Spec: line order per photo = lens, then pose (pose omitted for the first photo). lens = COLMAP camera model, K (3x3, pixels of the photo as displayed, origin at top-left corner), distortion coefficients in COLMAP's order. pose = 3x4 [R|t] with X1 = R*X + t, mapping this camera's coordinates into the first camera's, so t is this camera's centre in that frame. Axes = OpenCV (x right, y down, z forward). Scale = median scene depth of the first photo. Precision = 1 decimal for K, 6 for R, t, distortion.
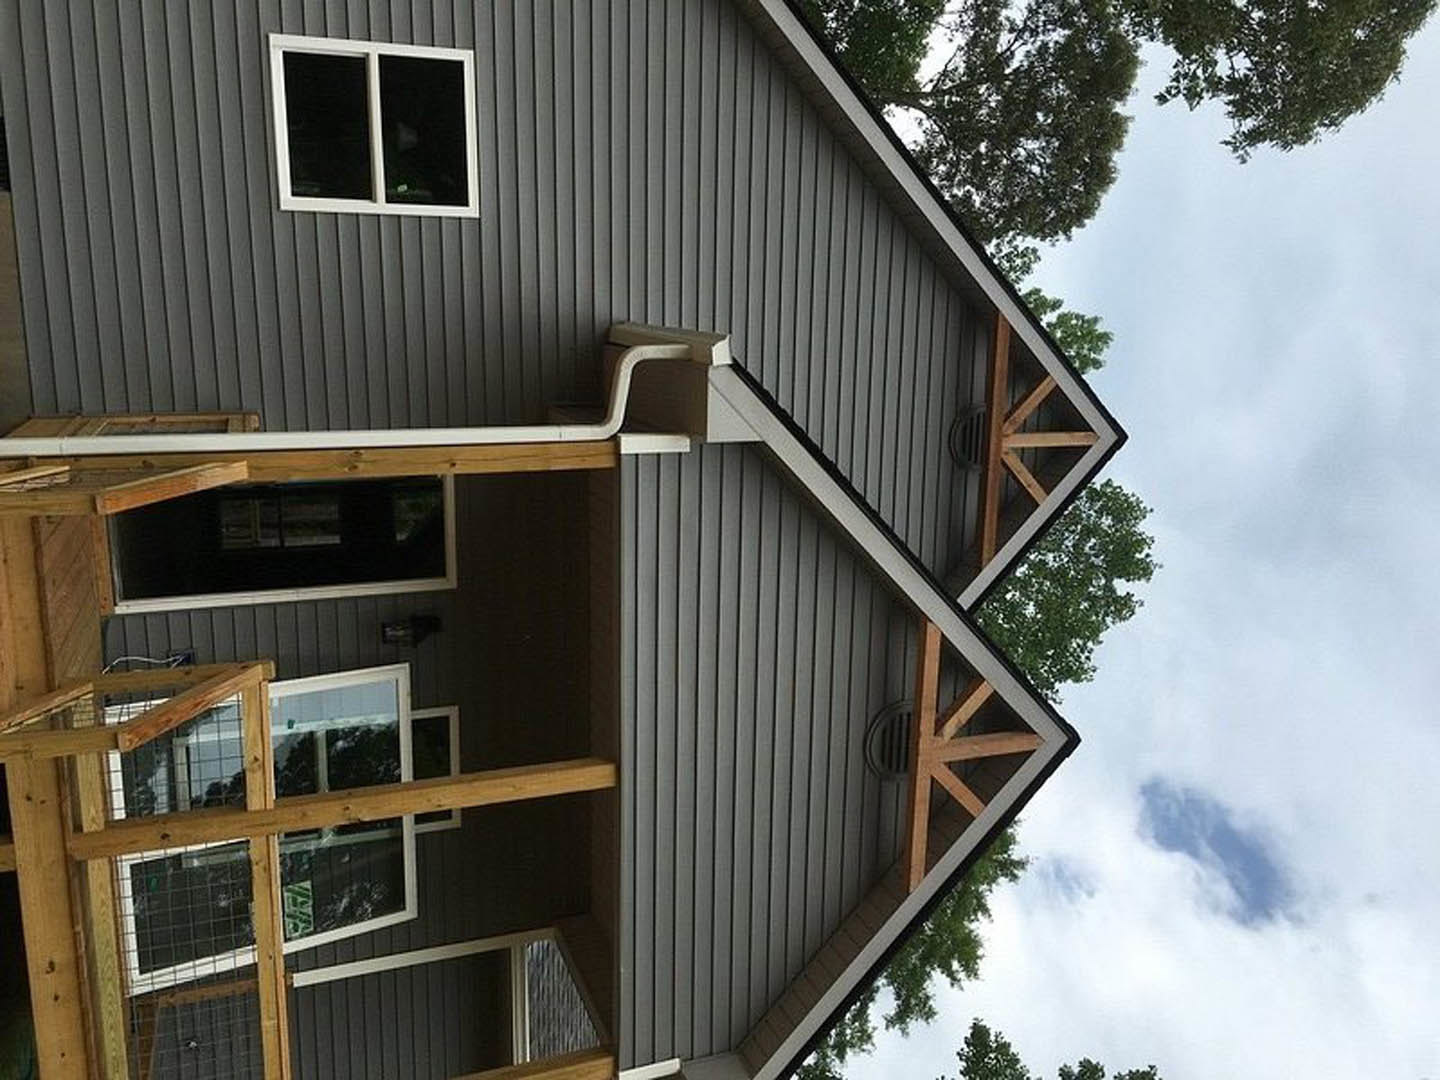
lens RADIAL K [[1231.6, 0, 729.7], [0, 1231.6, 544.9], [0, 0, 1]] dist [0.080811, -0.105907]
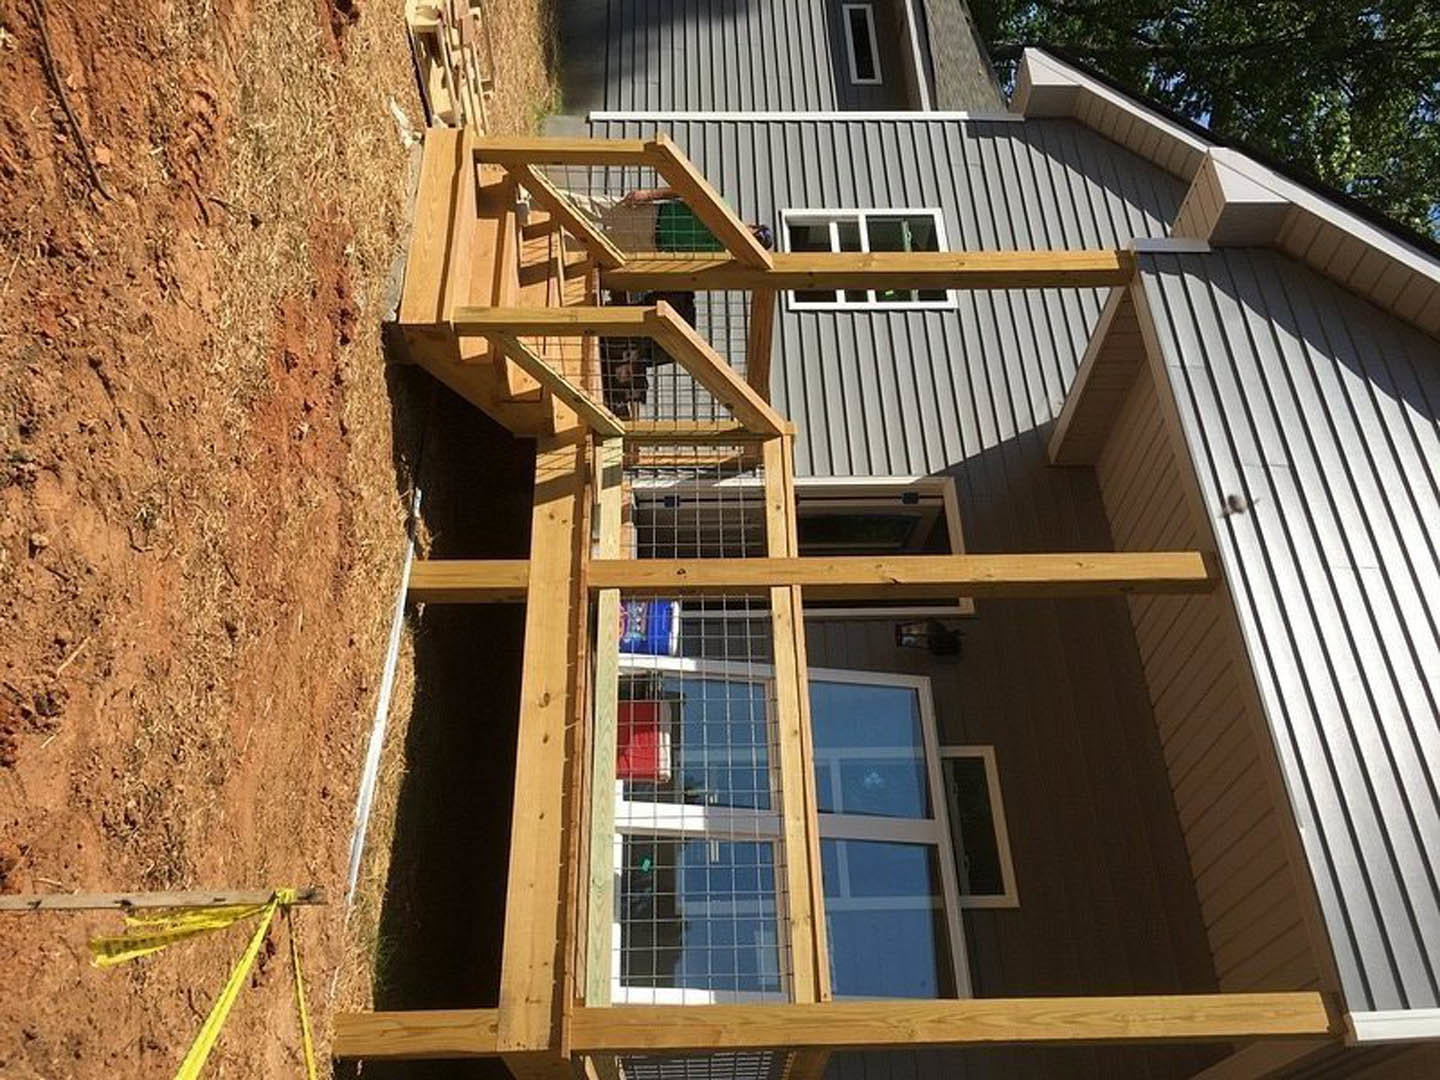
lens RADIAL K [[1231.6, 0, 729.7], [0, 1231.6, 544.9], [0, 0, 1]] dist [0.080811, -0.105907]
pose [[0.941827, -0.216465, -0.257108, -0.165995], [-0.023876, 0.719957, -0.693608, 0.686302], [0.335248, 0.659398, 0.672906, 0.357397]]
